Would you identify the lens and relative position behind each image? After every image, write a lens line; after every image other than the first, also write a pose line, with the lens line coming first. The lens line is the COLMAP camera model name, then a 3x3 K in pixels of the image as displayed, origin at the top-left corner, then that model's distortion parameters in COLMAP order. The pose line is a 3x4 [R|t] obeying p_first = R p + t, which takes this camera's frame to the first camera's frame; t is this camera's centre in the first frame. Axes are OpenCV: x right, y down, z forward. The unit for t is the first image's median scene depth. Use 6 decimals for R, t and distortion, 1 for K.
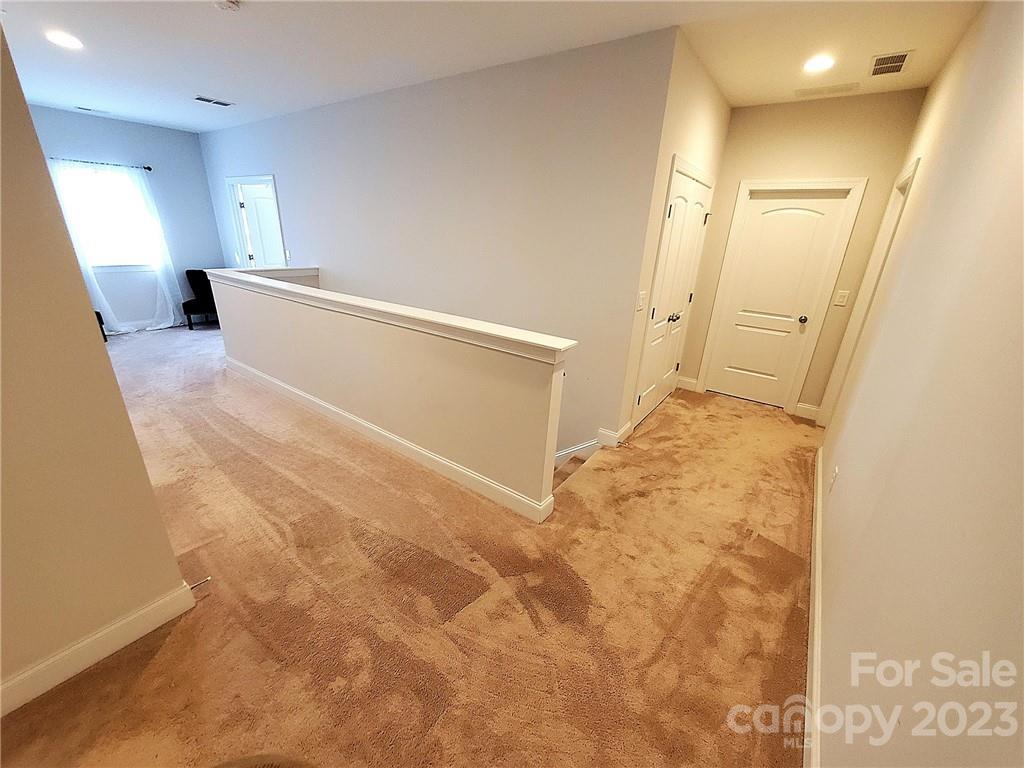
lens RADIAL K [[405.8, 0, 512.0], [0, 405.8, 384.0], [0, 0, 1]] dist [-0.000489, -0.000805]
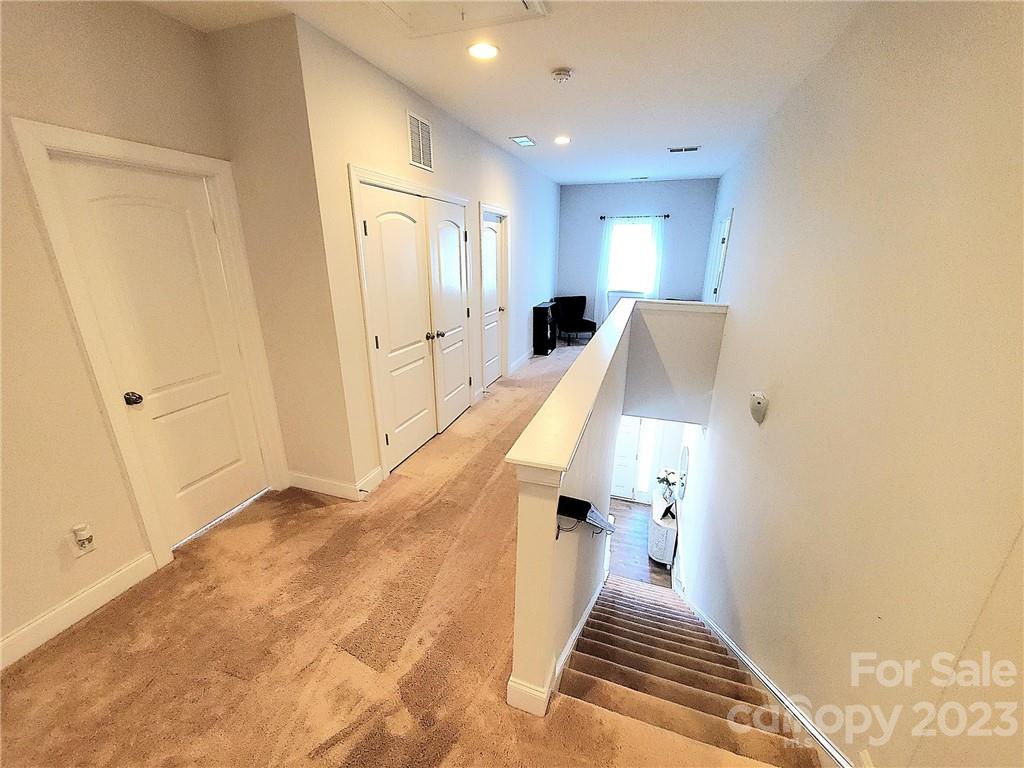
lens RADIAL K [[405.8, 0, 512.0], [0, 405.8, 384.0], [0, 0, 1]] dist [-0.000489, -0.000805]
pose [[0.303833, 0.261536, -0.916125, 0.478820], [-0.330472, 0.930813, 0.156128, -0.211727], [0.893573, 0.255317, 0.369242, 0.568283]]
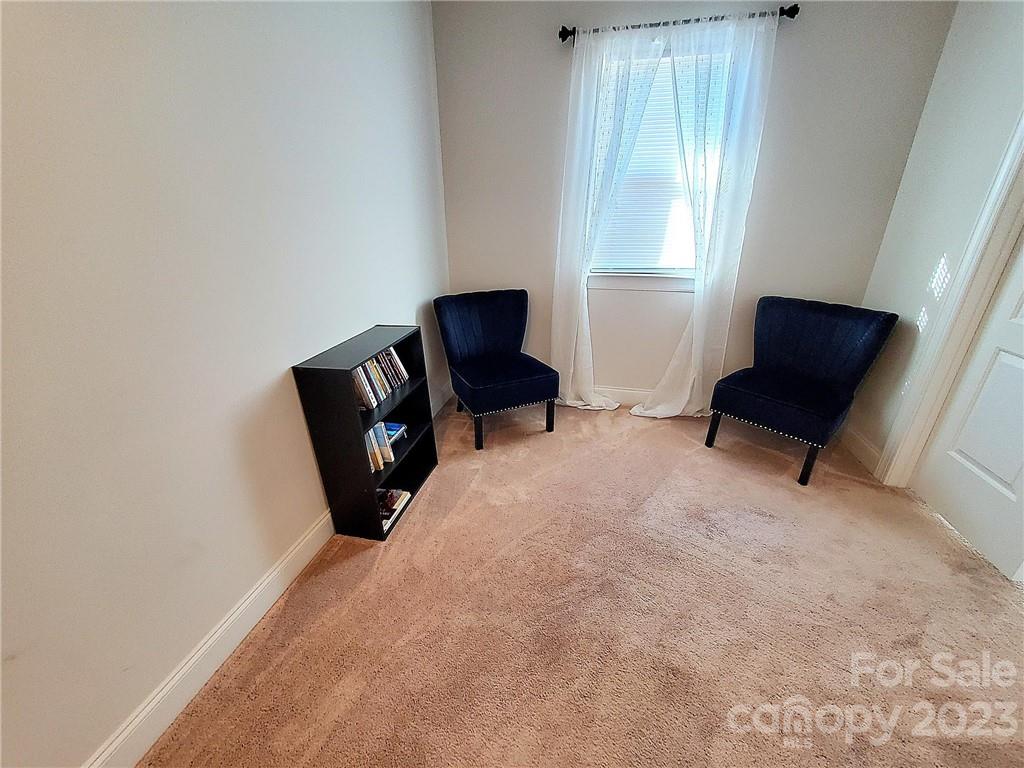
lens RADIAL K [[405.8, 0, 512.0], [0, 405.8, 384.0], [0, 0, 1]] dist [-0.000489, -0.000805]
pose [[0.390367, 0.326040, -0.860994, -1.294261], [-0.303030, 0.928586, 0.214244, -0.520286], [0.869360, 0.177273, 0.461289, 1.517640]]
